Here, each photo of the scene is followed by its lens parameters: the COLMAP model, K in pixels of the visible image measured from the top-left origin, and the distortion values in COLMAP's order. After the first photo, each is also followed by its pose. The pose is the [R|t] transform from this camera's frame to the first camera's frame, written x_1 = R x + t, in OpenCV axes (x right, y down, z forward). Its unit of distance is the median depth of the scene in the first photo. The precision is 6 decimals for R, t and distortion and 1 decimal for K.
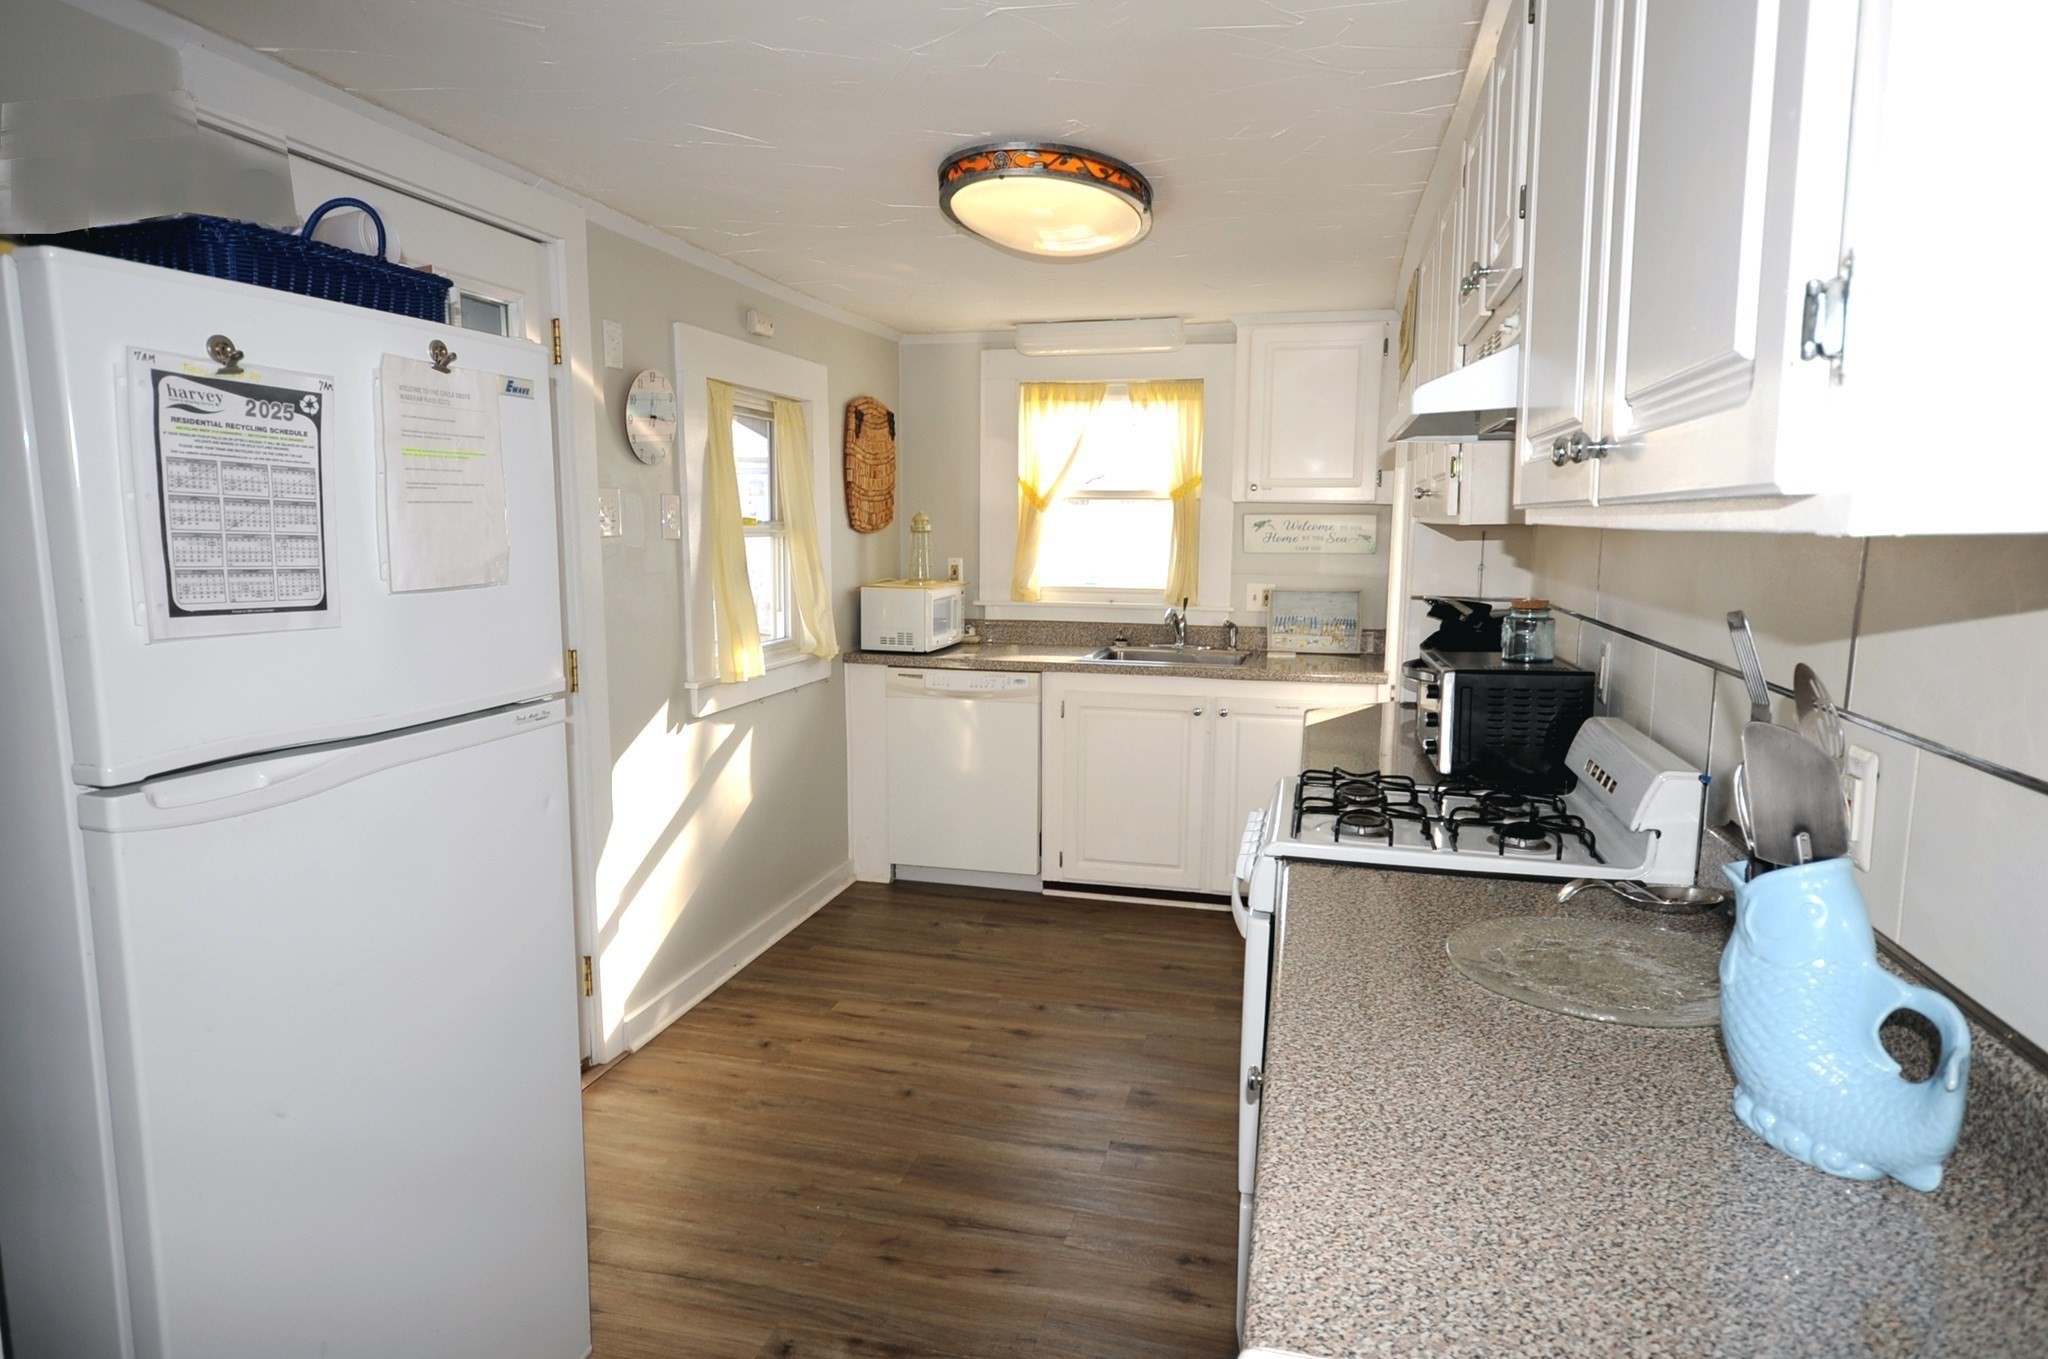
lens RADIAL K [[1175.0, 0, 1011.6], [0, 1175.0, 679.1], [0, 0, 1]] dist [0.001113, 0.017011]
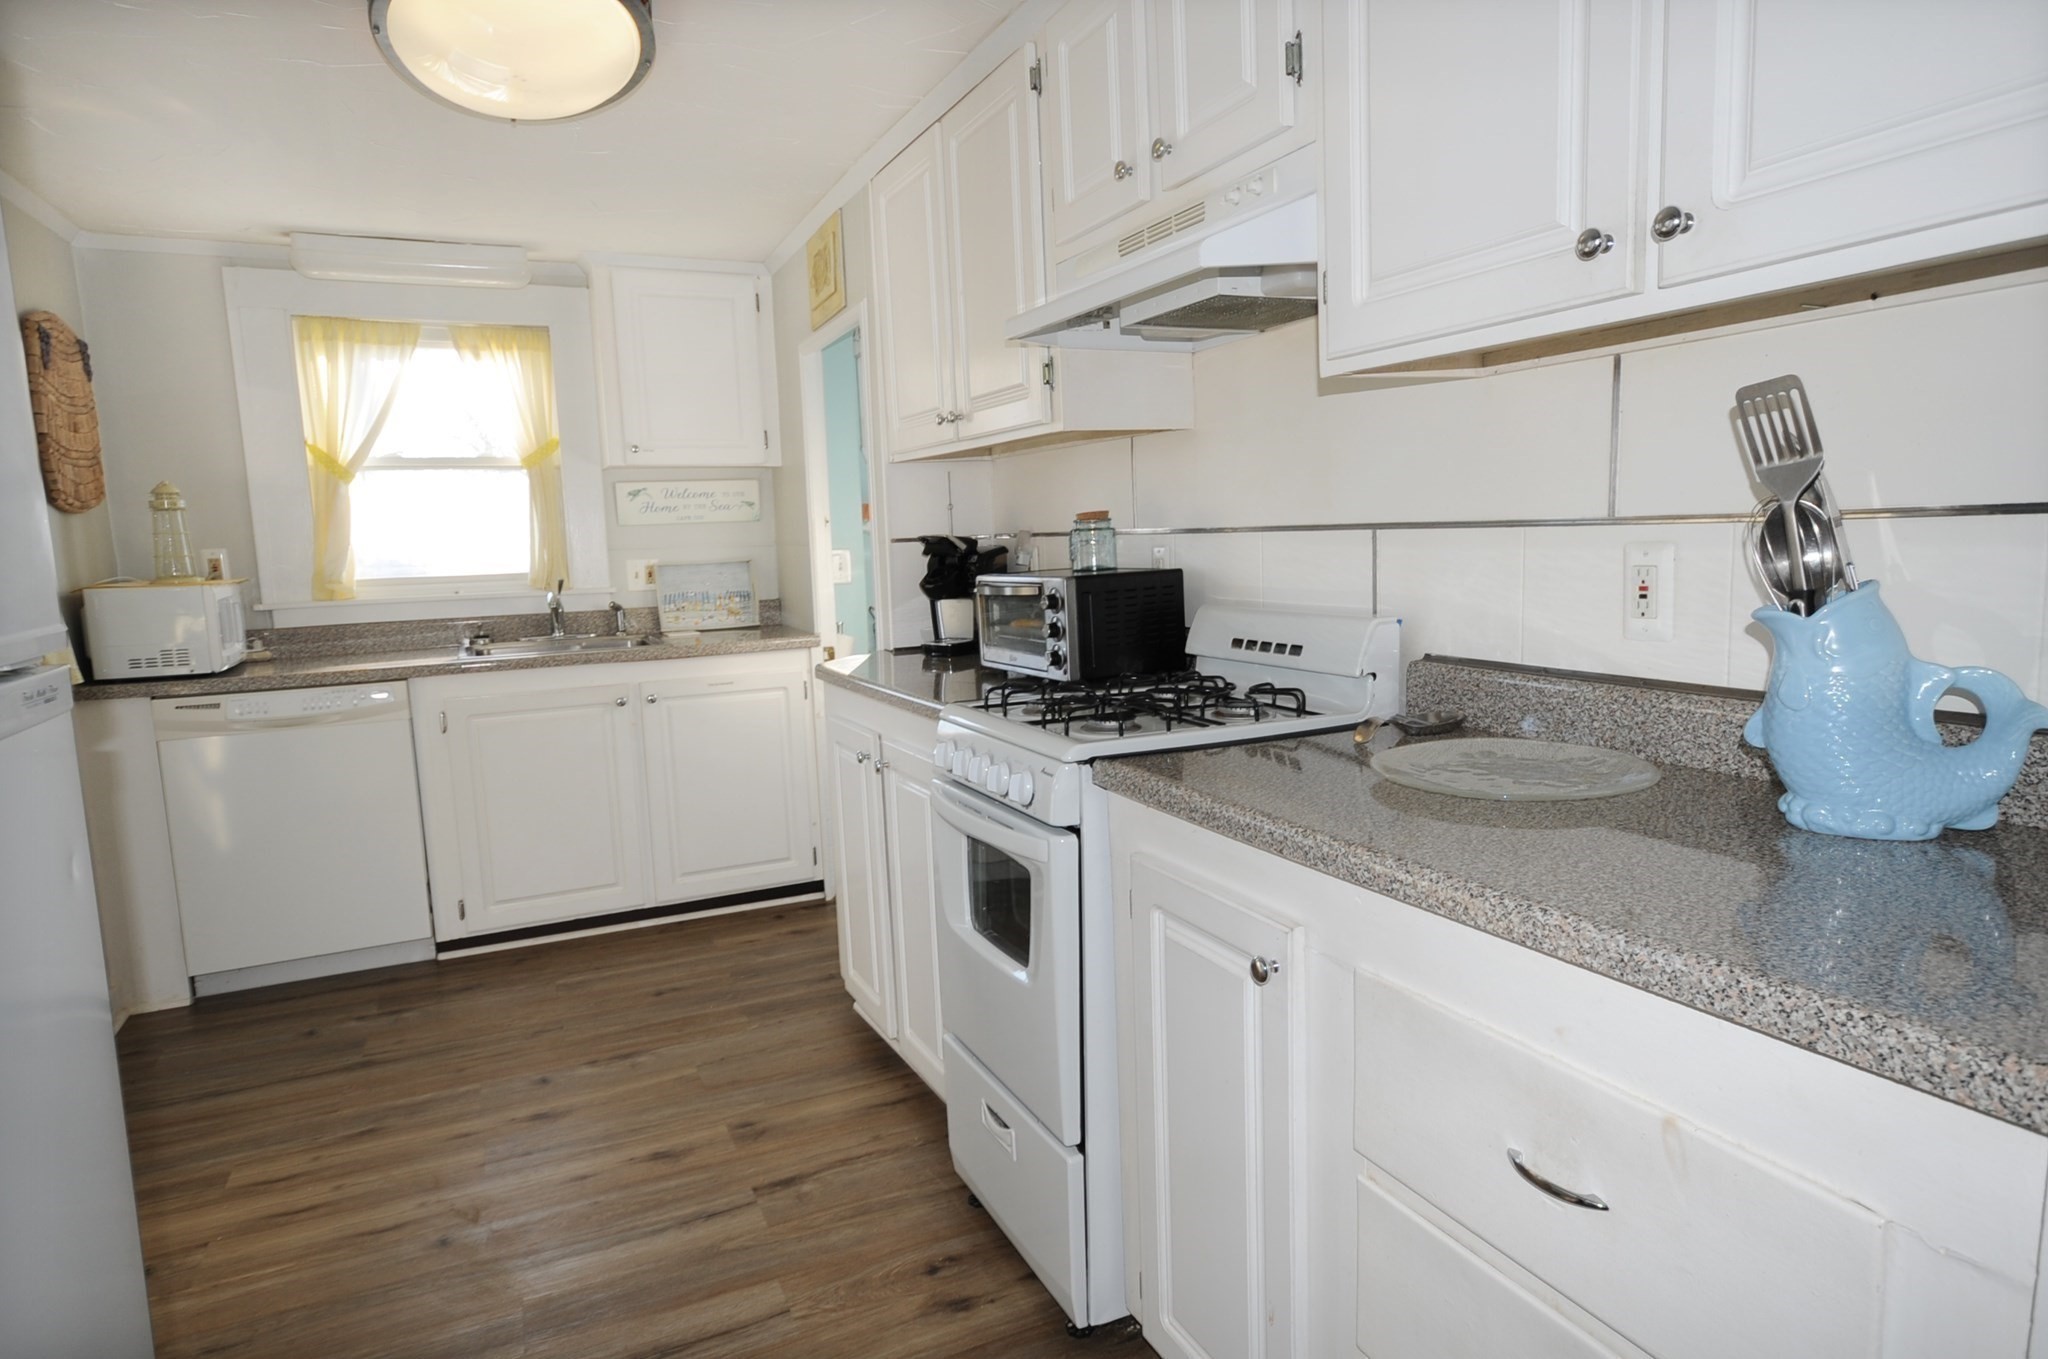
lens RADIAL K [[1175.0, 0, 1011.6], [0, 1175.0, 679.1], [0, 0, 1]] dist [0.001113, 0.017011]
pose [[0.770873, -0.111966, 0.627072, -0.149731], [0.124396, 0.991938, 0.024192, 0.024115], [-0.624725, 0.059356, 0.778586, 0.130345]]
